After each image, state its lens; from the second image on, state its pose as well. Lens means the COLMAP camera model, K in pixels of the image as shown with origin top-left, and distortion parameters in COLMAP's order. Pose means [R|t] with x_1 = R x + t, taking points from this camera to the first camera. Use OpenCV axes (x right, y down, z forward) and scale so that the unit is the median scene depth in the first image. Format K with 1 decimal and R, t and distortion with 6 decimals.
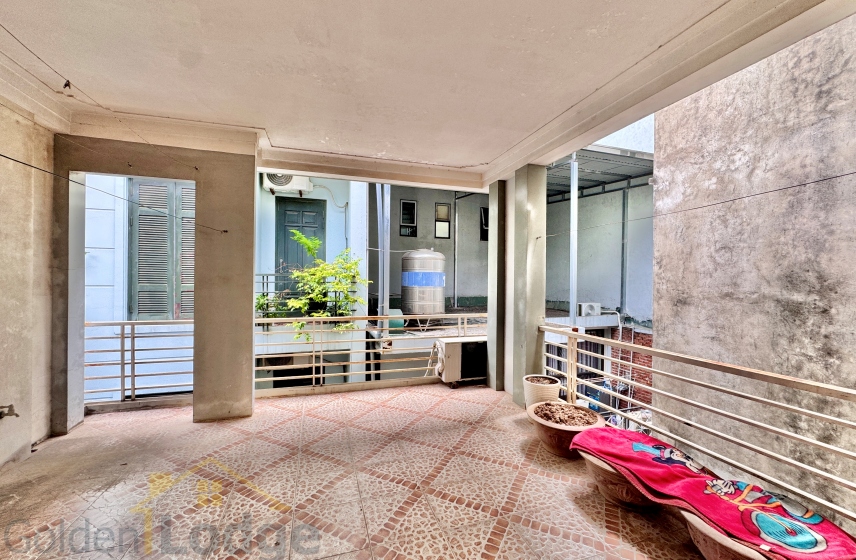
lens RADIAL K [[343.0, 0, 428.0], [0, 343.0, 280.0], [0, 0, 1]] dist [0.001467, 0.000071]
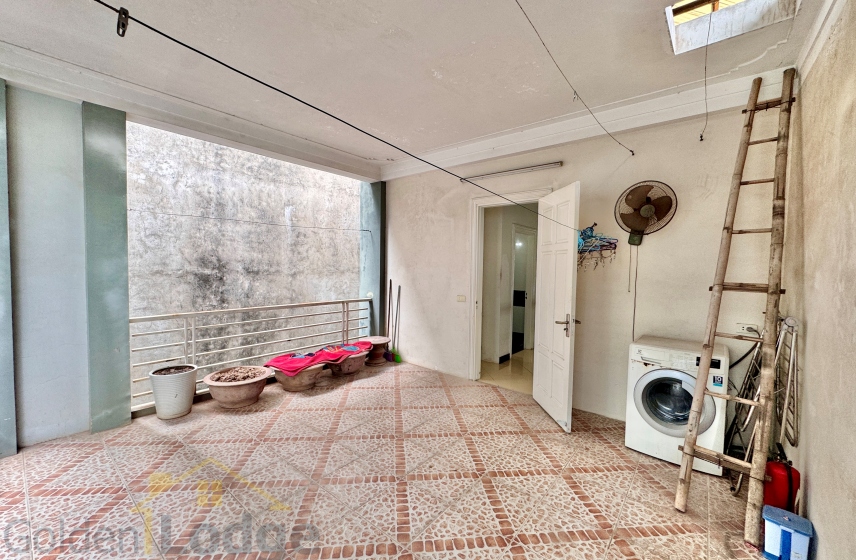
lens RADIAL K [[343.0, 0, 428.0], [0, 343.0, 280.0], [0, 0, 1]] dist [0.001467, 0.000071]
pose [[-0.543992, -0.053860, 0.837360, -0.848289], [-0.020648, 0.998495, 0.050810, -0.014818], [-0.838836, 0.010350, -0.544285, 0.968595]]
